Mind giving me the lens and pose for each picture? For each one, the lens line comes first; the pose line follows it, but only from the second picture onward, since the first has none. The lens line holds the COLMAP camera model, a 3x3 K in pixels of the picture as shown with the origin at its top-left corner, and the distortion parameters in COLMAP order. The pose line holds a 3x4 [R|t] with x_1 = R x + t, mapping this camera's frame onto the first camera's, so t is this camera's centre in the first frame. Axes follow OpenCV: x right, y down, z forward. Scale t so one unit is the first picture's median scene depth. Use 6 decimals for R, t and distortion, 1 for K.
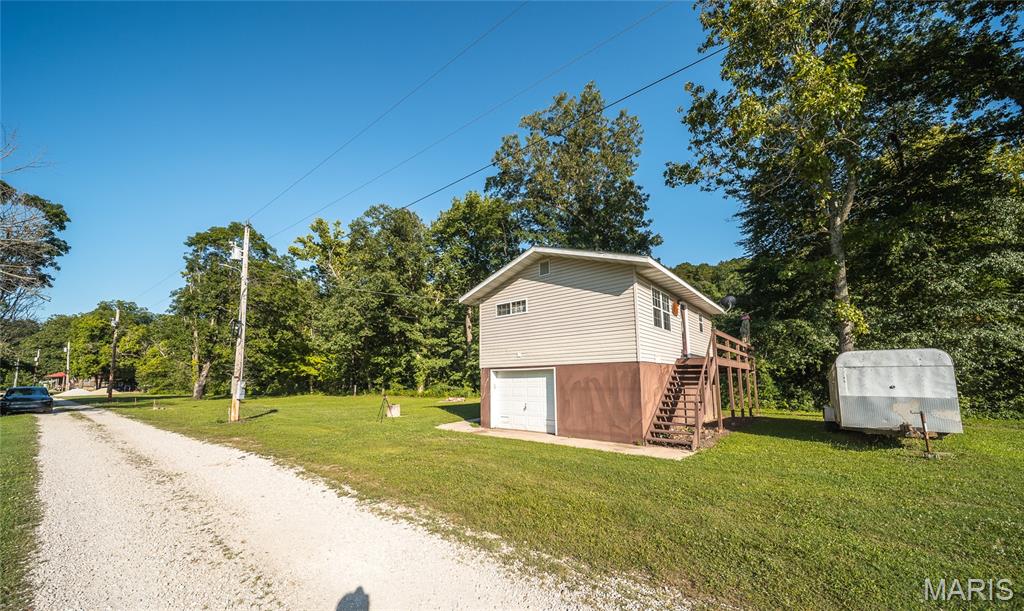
lens RADIAL K [[372.6, 0, 510.6], [0, 372.6, 339.2], [0, 0, 1]] dist [0.000601, 0.000025]
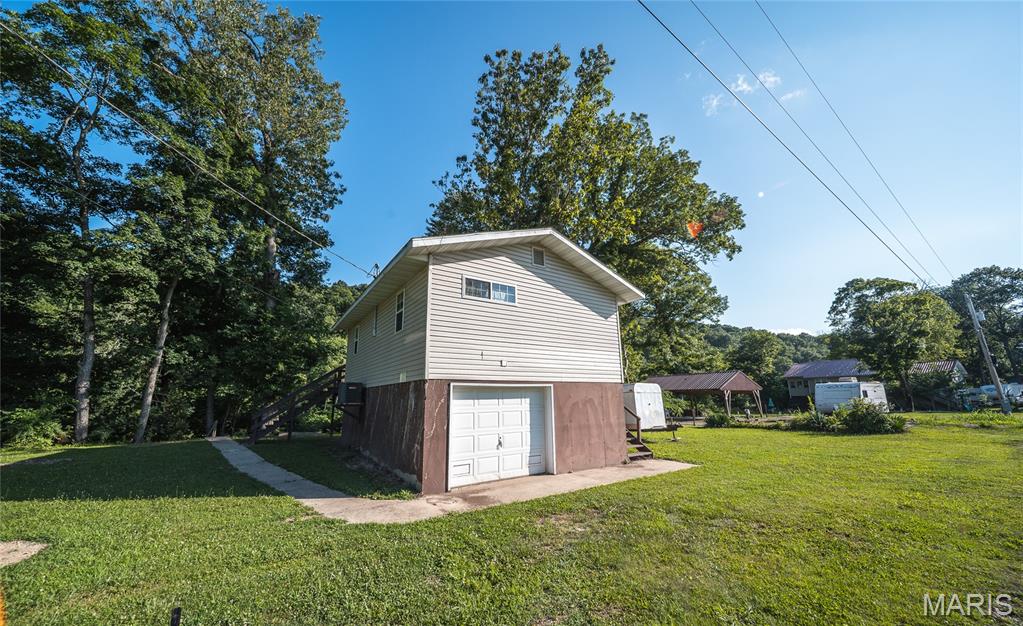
lens RADIAL K [[364.8, 0, 512.3], [0, 364.8, 325.2], [0, 0, 1]] dist [0.000017, -0.000040]
pose [[0.270329, 0.195528, 0.942704, -0.572375], [-0.098979, 0.979616, -0.174801, 0.083653], [-0.957667, -0.046054, 0.284171, 0.754396]]
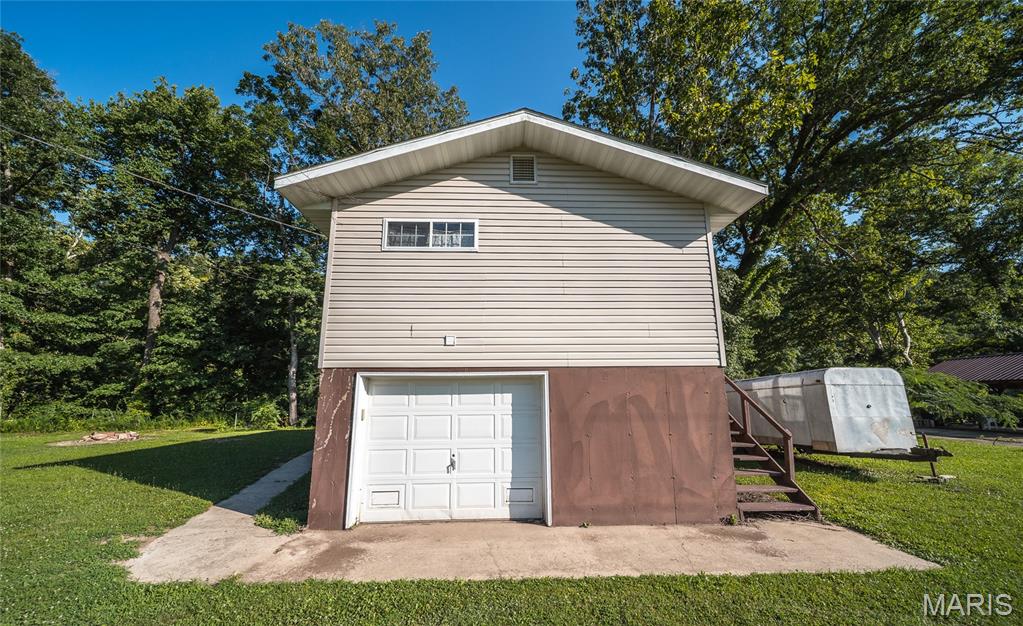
lens RADIAL K [[366.8, 0, 519.3], [0, 366.8, 330.6], [0, 0, 1]] dist [-0.001225, -0.000190]
pose [[0.739793, 0.121911, 0.661698, -0.189673], [-0.075584, 0.992281, -0.098313, 0.062794], [-0.668576, 0.022717, 0.743297, 0.591280]]
